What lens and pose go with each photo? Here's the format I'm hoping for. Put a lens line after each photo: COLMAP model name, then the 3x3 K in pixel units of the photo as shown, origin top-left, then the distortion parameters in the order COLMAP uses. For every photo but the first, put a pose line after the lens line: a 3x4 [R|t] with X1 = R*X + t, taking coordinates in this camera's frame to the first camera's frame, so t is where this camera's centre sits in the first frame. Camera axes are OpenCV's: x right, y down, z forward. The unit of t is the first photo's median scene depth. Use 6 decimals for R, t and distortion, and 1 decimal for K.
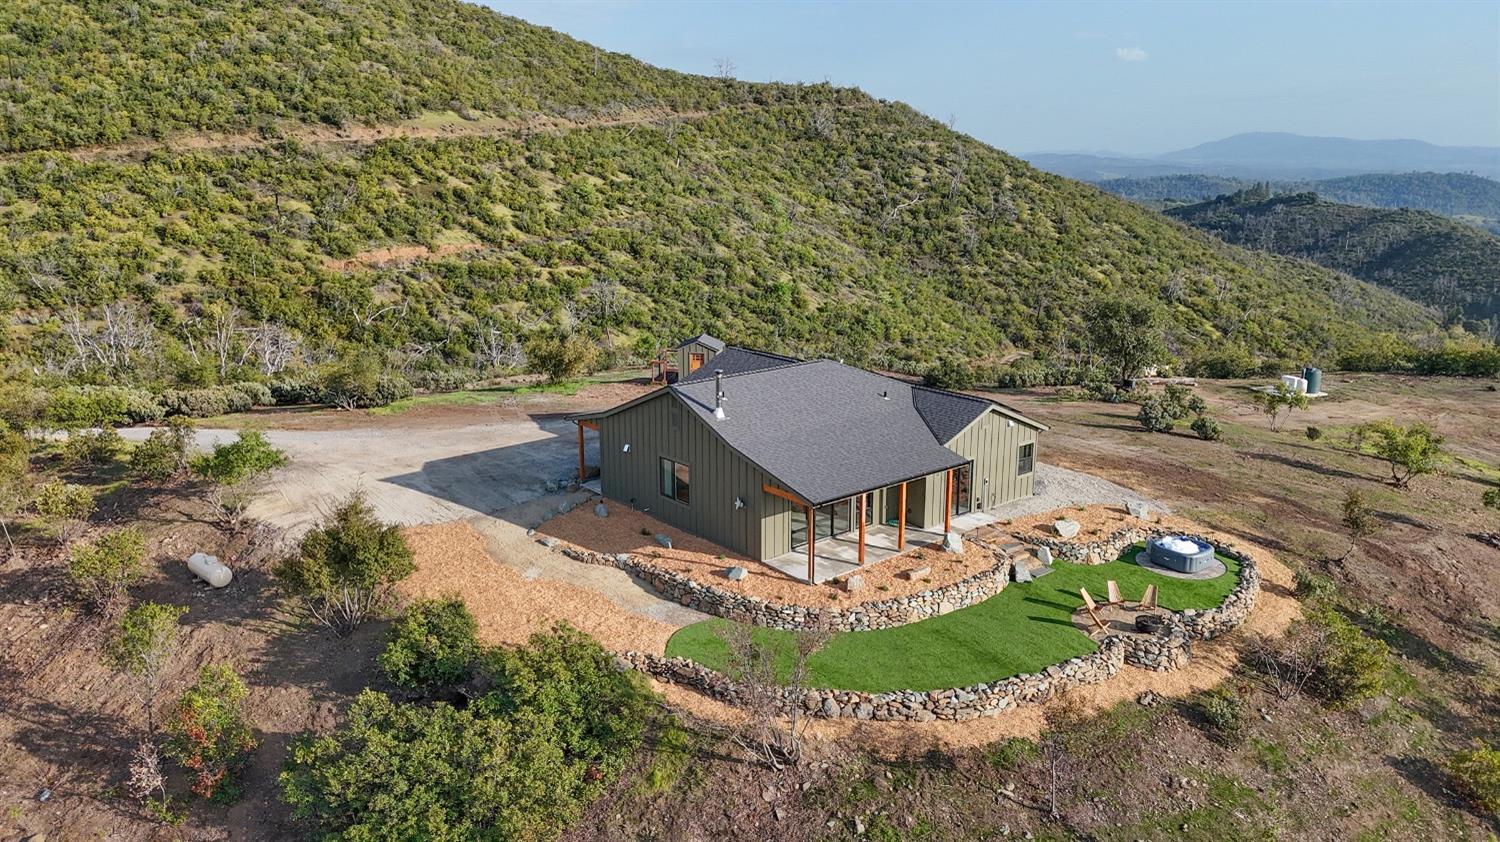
lens RADIAL K [[1092.5, 0, 747.6], [0, 1092.5, 416.7], [0, 0, 1]] dist [0.092421, -0.090878]
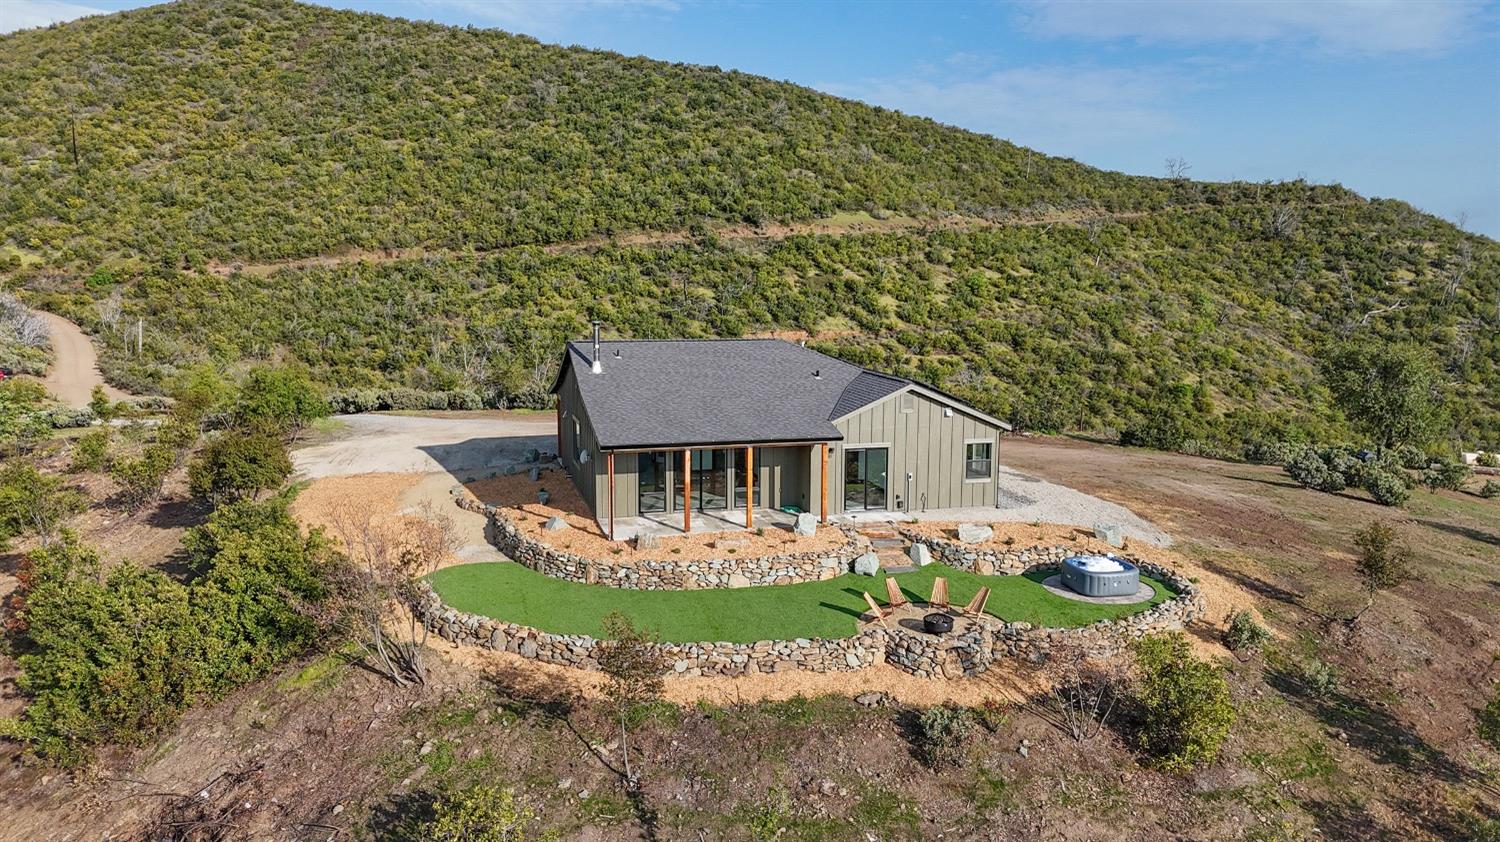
lens RADIAL K [[1095.8, 0, 748.5], [0, 1095.8, 420.9], [0, 0, 1]] dist [0.079717, -0.068500]
pose [[0.912984, 0.062950, -0.403109, 0.073815], [-0.102590, 0.991701, -0.077486, 0.015783], [0.394886, 0.112099, 0.911866, 0.026306]]
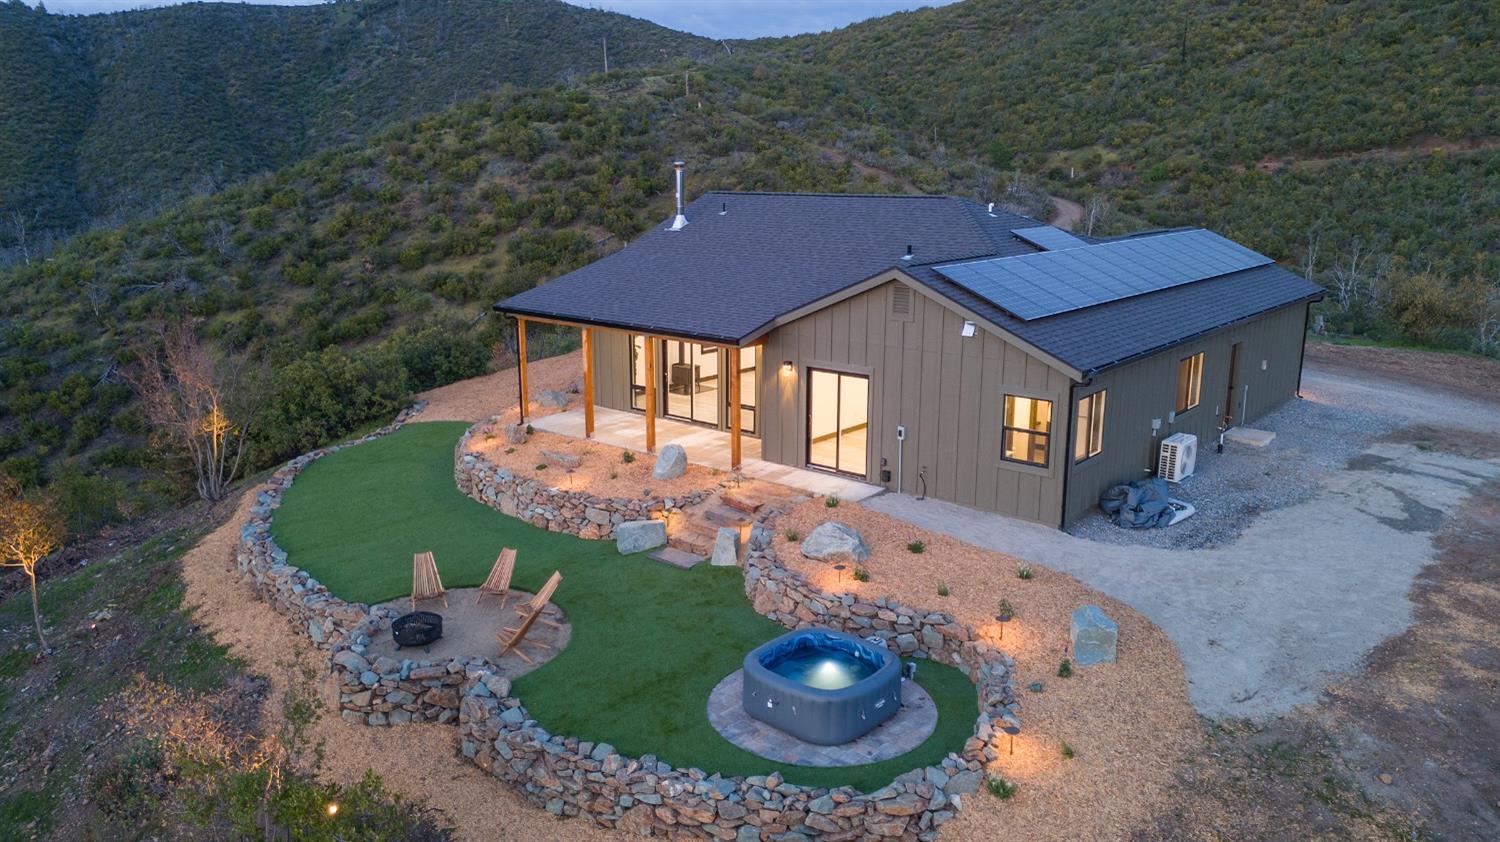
lens RADIAL K [[1095.8, 0, 748.5], [0, 1095.8, 420.9], [0, 0, 1]] dist [0.079717, -0.068500]
pose [[0.184627, 0.225210, -0.956657, 0.113140], [-0.237328, 0.954801, 0.178970, -0.003605], [0.953723, 0.193999, 0.229731, 0.135912]]
